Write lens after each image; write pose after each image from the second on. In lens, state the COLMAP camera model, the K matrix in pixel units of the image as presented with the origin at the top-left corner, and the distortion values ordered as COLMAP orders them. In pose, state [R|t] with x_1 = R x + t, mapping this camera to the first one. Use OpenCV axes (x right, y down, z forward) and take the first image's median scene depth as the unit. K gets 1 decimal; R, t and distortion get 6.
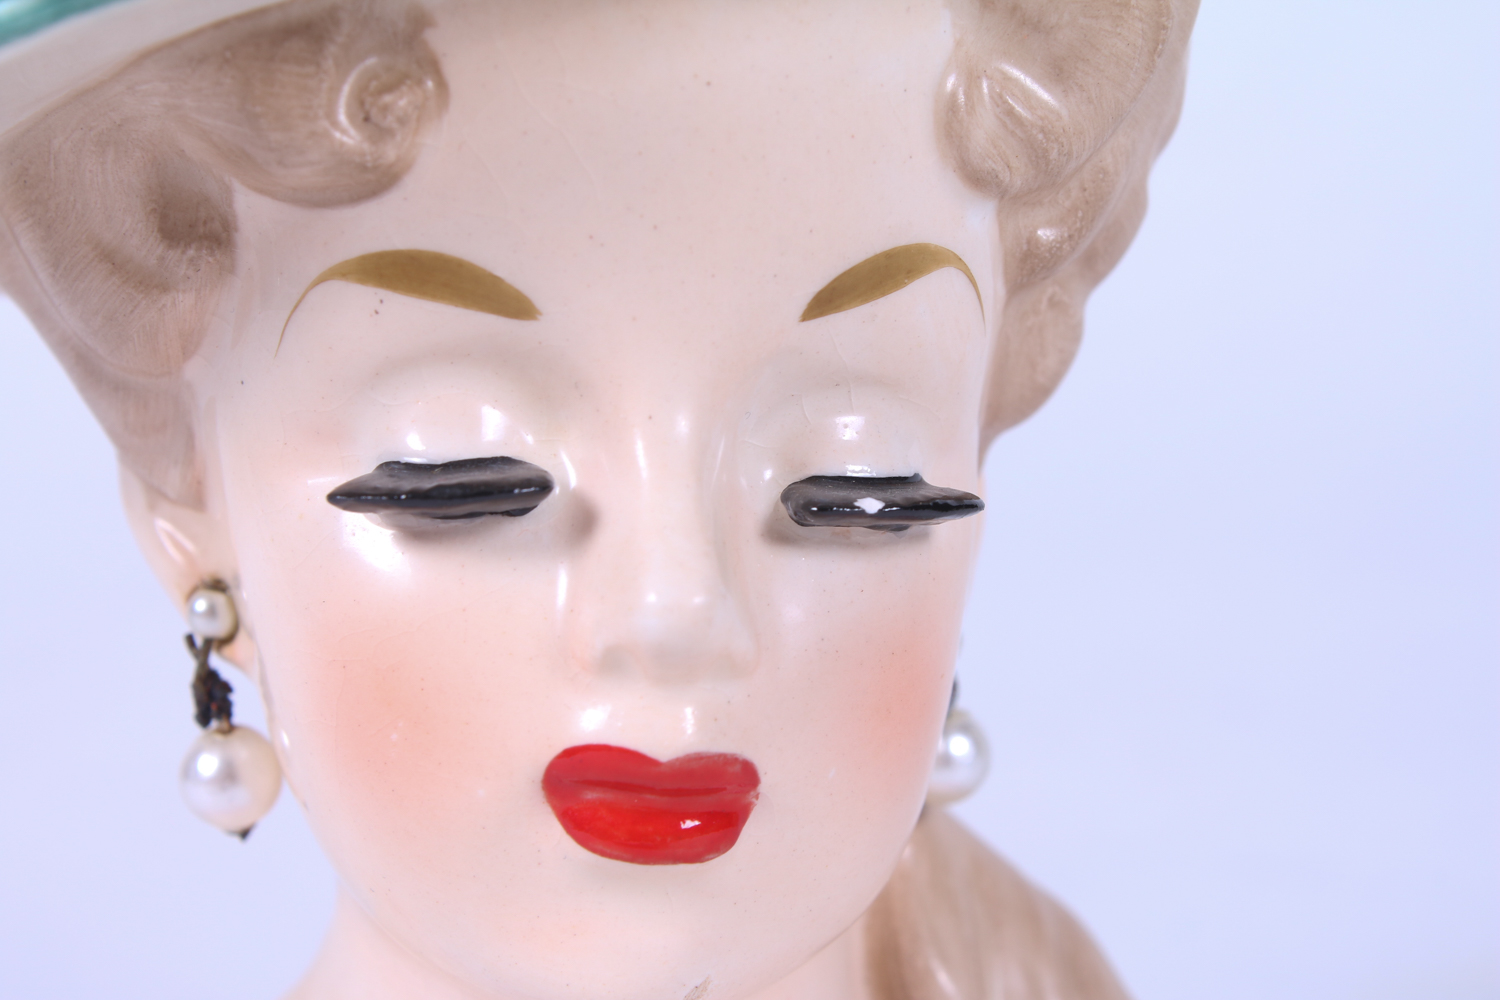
lens RADIAL K [[3476.3, 0, 751.1], [0, 3476.3, 495.6], [0, 0, 1]] dist [0.080196, 0.000000]
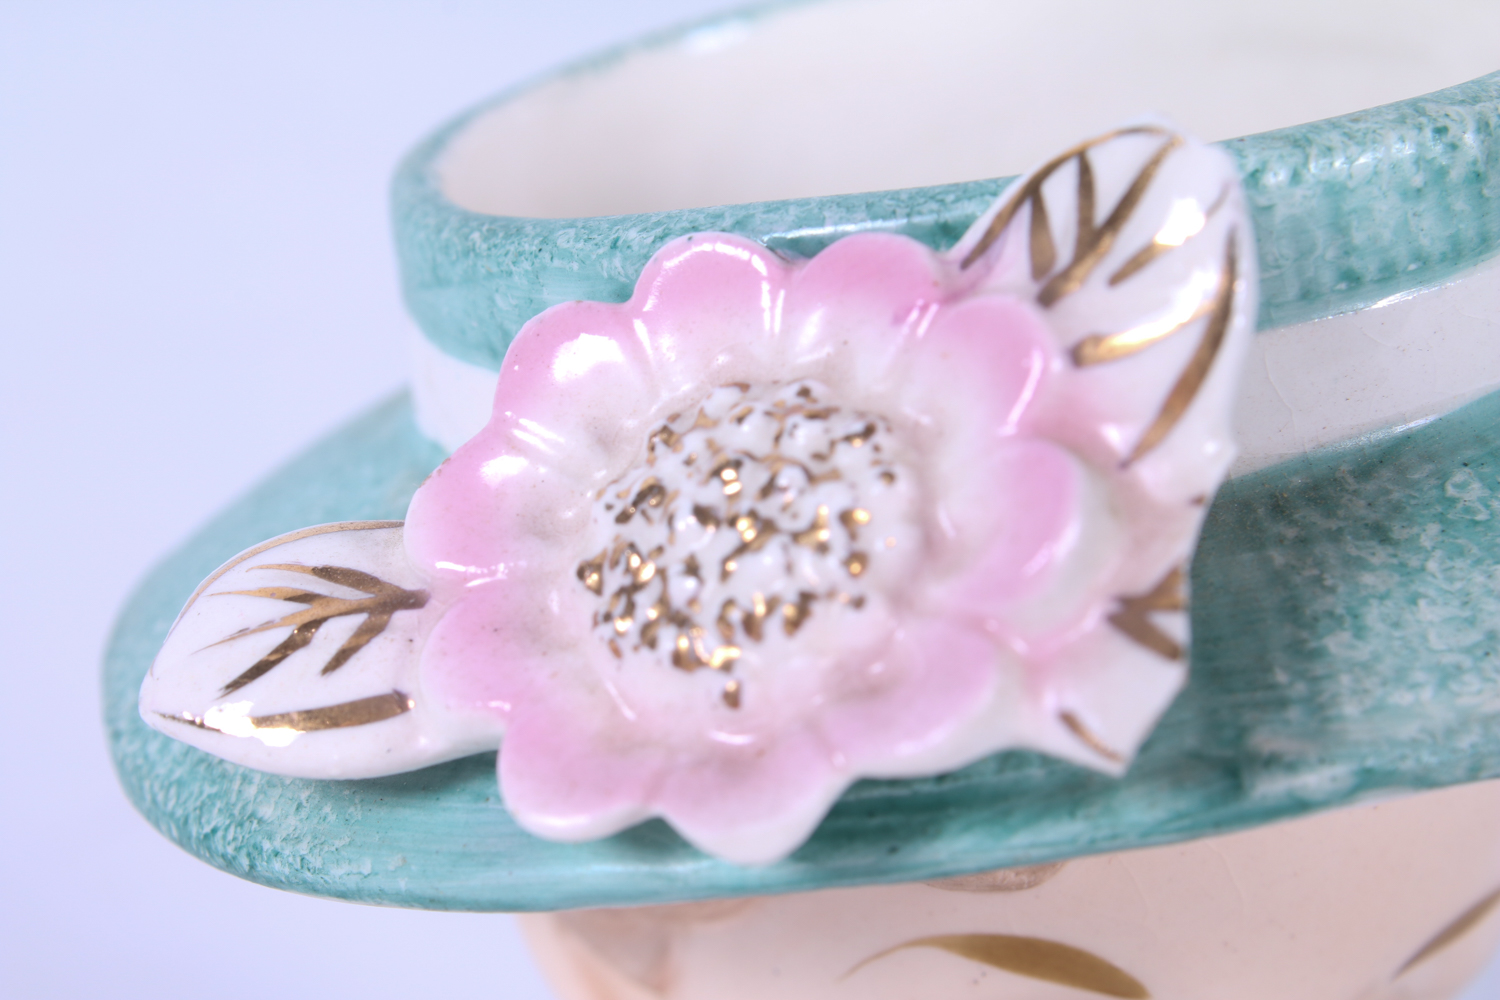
lens RADIAL K [[3476.3, 0, 748.6], [0, 3476.3, 503.0], [0, 0, 1]] dist [0.080196, 0.000000]
pose [[0.973877, 0.031819, 0.224836, -0.371466], [-0.107161, 0.937346, 0.331512, -0.464759], [-0.200201, -0.346945, 0.916269, 0.193192]]
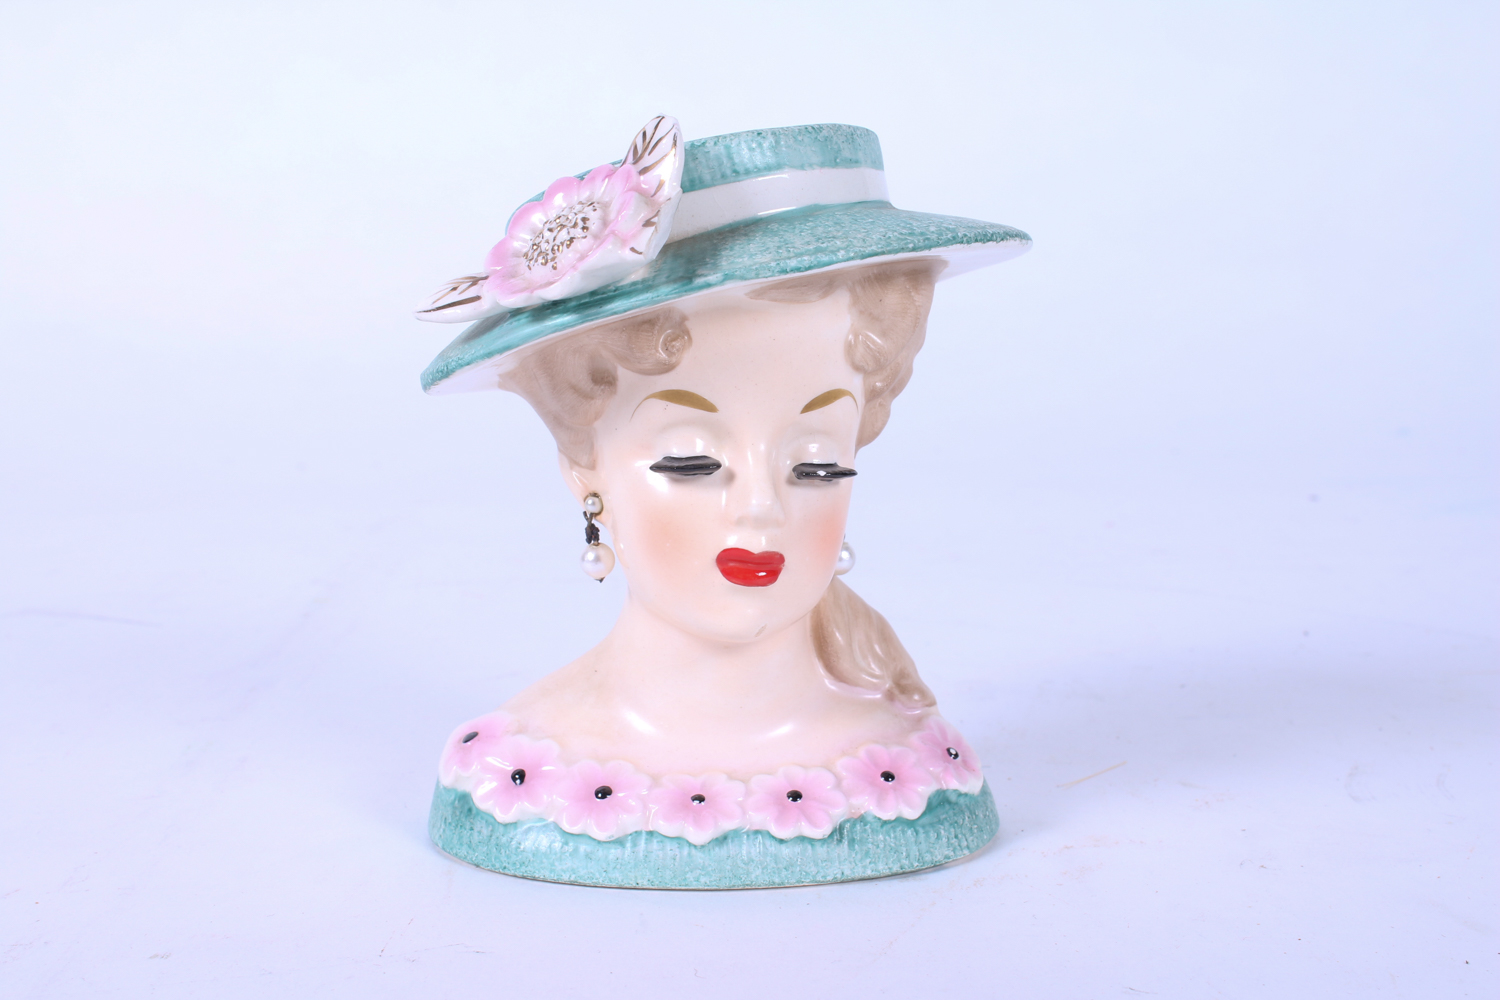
lens RADIAL K [[2275.8, 0, 748.7], [0, 2275.8, 500.7], [0, 0, 1]] dist [-0.005375, 0.000000]
pose [[0.999228, 0.016281, 0.035753, -0.102081], [-0.017263, 0.999477, 0.027338, -0.026797], [-0.035289, -0.027934, 0.998987, -1.022576]]
